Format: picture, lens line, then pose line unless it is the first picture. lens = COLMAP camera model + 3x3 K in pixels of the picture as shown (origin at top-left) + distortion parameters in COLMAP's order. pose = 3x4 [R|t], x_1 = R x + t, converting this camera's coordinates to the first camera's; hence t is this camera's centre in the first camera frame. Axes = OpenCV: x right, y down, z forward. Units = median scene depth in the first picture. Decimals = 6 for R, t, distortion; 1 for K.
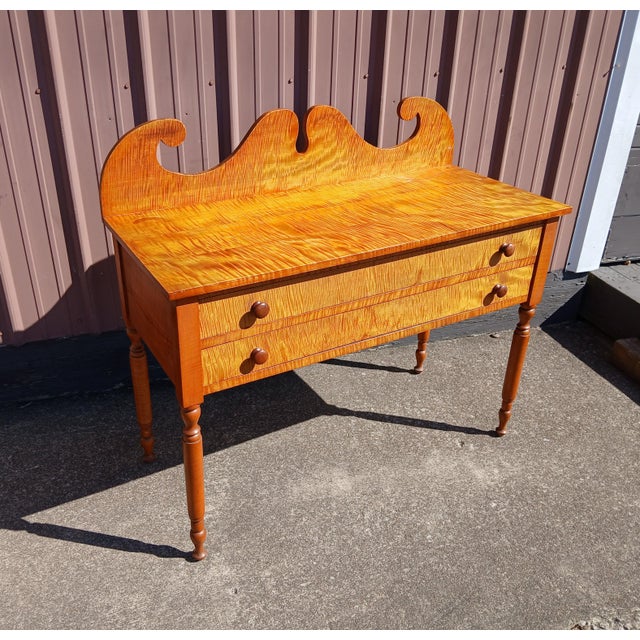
lens RADIAL K [[657.3, 0, 320.0], [0, 657.3, 320.0], [0, 0, 1]] dist [-0.007128, -0.030544]
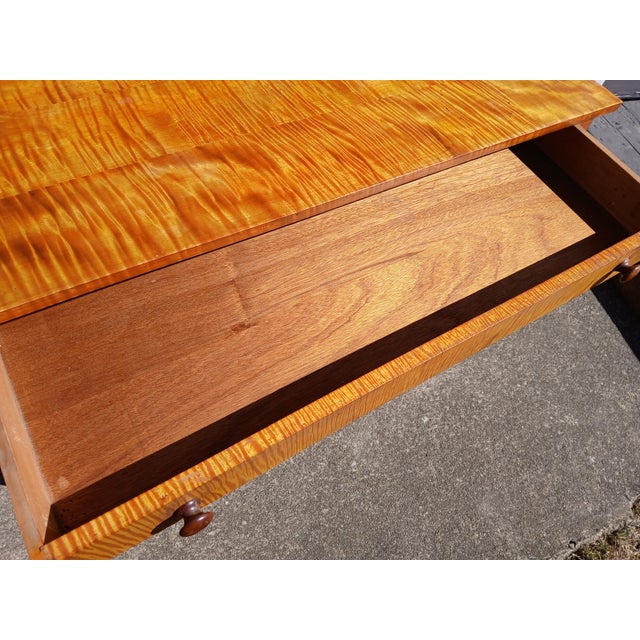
lens RADIAL K [[489.3, 0, 331.2], [0, 489.3, 316.1], [0, 0, 1]] dist [0.083349, -0.212467]
pose [[0.993542, 0.051974, 0.100857, 0.051764], [-0.094272, 0.872790, 0.478905, -0.195011], [-0.063136, -0.485320, 0.872054, 0.495352]]
